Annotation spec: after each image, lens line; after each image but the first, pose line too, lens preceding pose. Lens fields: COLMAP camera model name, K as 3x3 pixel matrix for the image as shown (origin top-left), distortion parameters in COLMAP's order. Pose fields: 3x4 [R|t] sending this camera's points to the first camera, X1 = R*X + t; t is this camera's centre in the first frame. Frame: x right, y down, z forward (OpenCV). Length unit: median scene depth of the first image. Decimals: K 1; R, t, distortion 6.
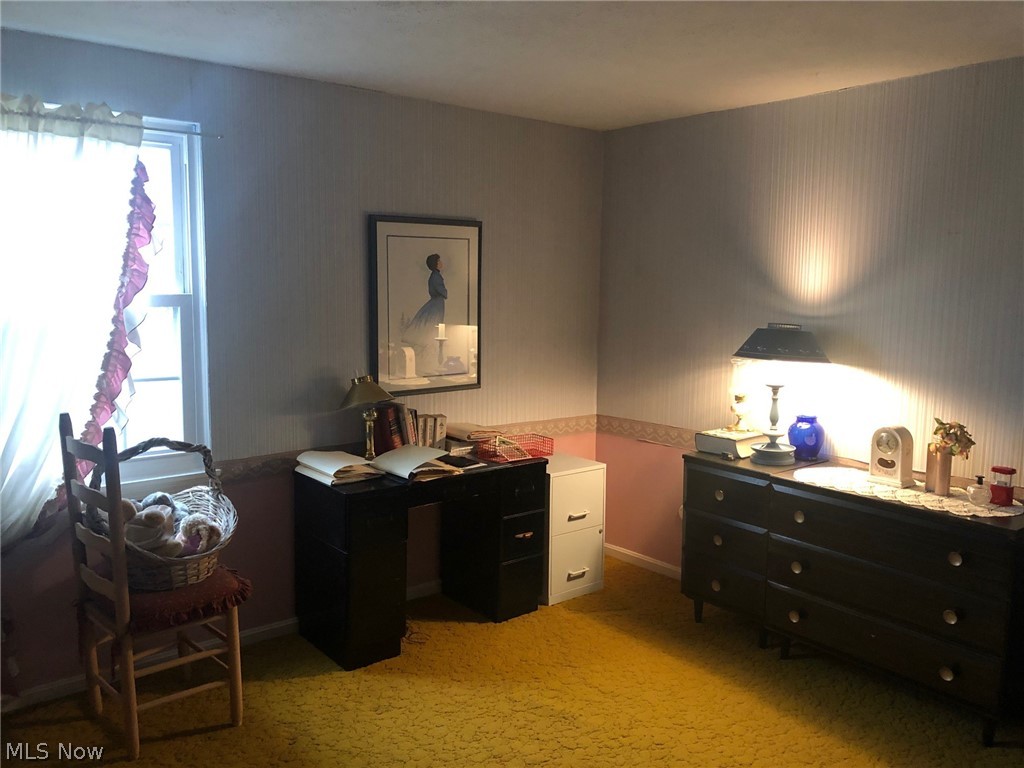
lens RADIAL K [[824.5, 0, 512.0], [0, 824.5, 384.0], [0, 0, 1]] dist [0.008125, 0.006546]
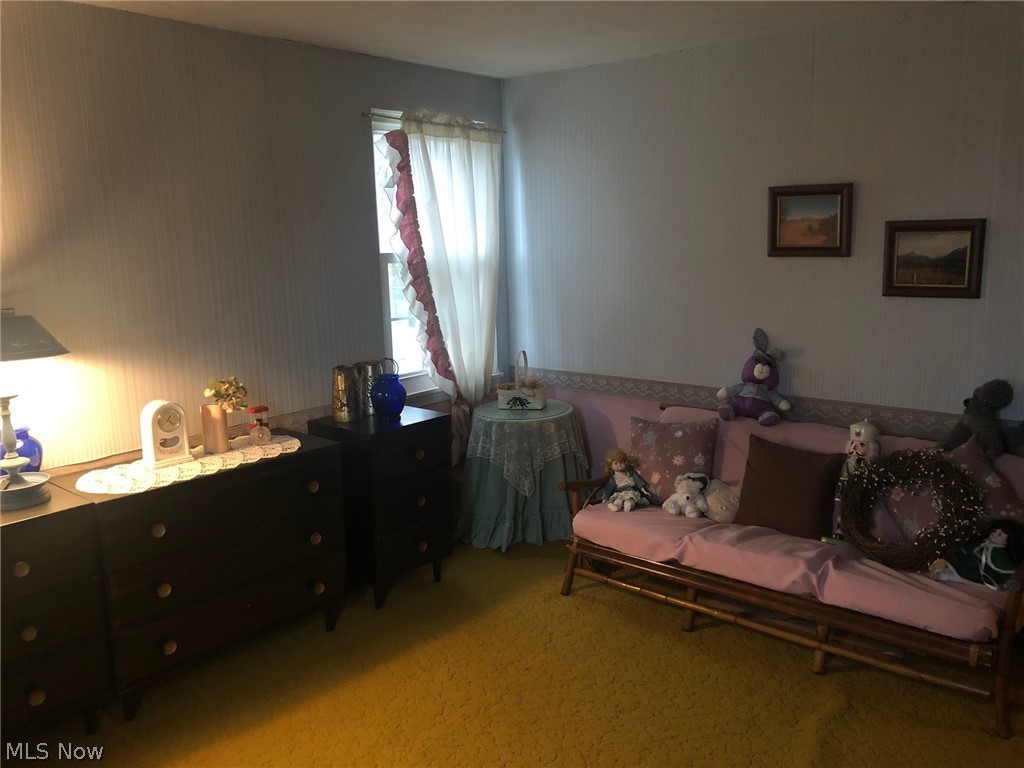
lens RADIAL K [[824.5, 0, 512.0], [0, 824.5, 384.0], [0, 0, 1]] dist [0.008125, 0.006546]
pose [[-0.161896, -0.186395, 0.969044, -0.497811], [0.158665, 0.964305, 0.211991, -0.103072], [-0.973969, 0.188074, -0.126543, 0.749721]]
